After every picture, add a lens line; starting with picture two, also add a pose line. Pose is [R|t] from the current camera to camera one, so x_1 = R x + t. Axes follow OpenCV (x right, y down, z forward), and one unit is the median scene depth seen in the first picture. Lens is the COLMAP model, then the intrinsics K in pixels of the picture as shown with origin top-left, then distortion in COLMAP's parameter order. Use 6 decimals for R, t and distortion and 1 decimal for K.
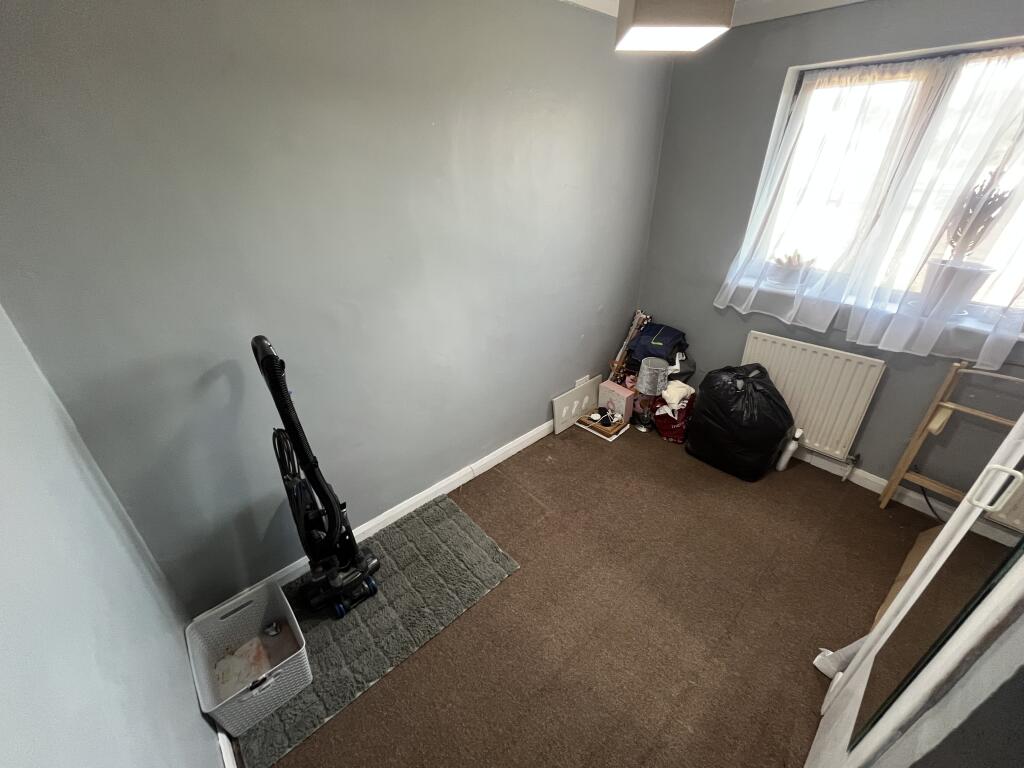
lens RADIAL K [[414.1, 0, 510.7], [0, 414.1, 384.7], [0, 0, 1]] dist [-0.003427, 0.000198]
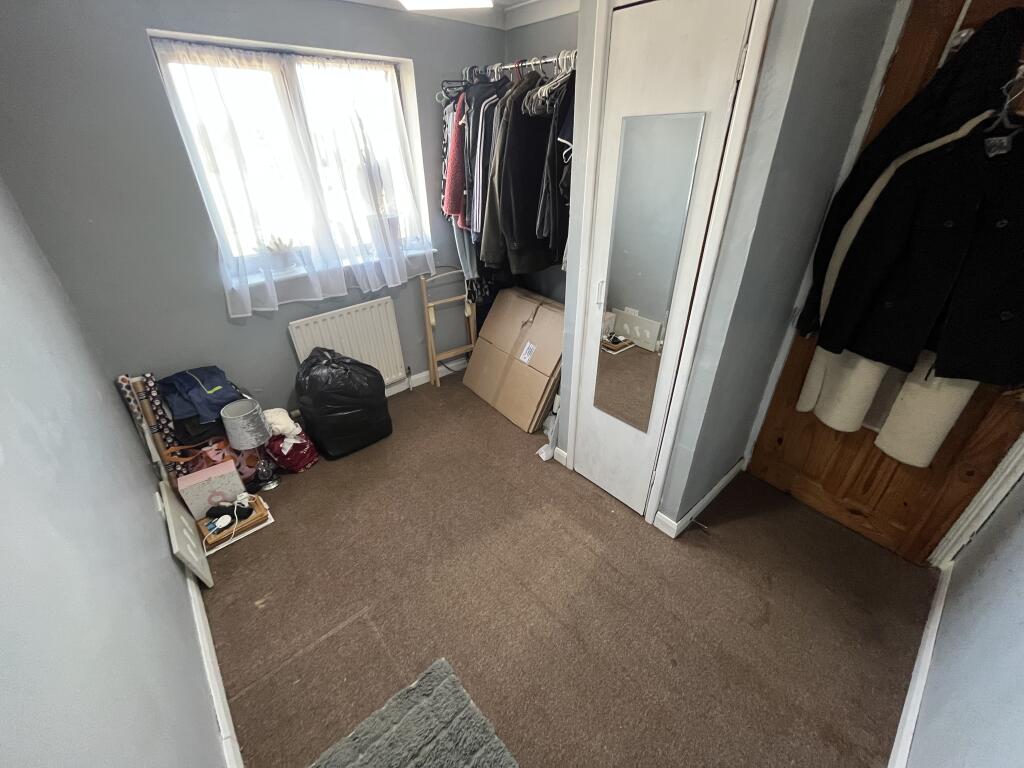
lens RADIAL K [[414.1, 0, 513.8], [0, 414.1, 384.2], [0, 0, 1]] dist [-0.003427, 0.000198]
pose [[0.013720, -0.495686, 0.868393, -0.322067], [0.491182, 0.759810, 0.425945, -0.180296], [-0.870949, 0.420695, 0.253897, 0.371409]]
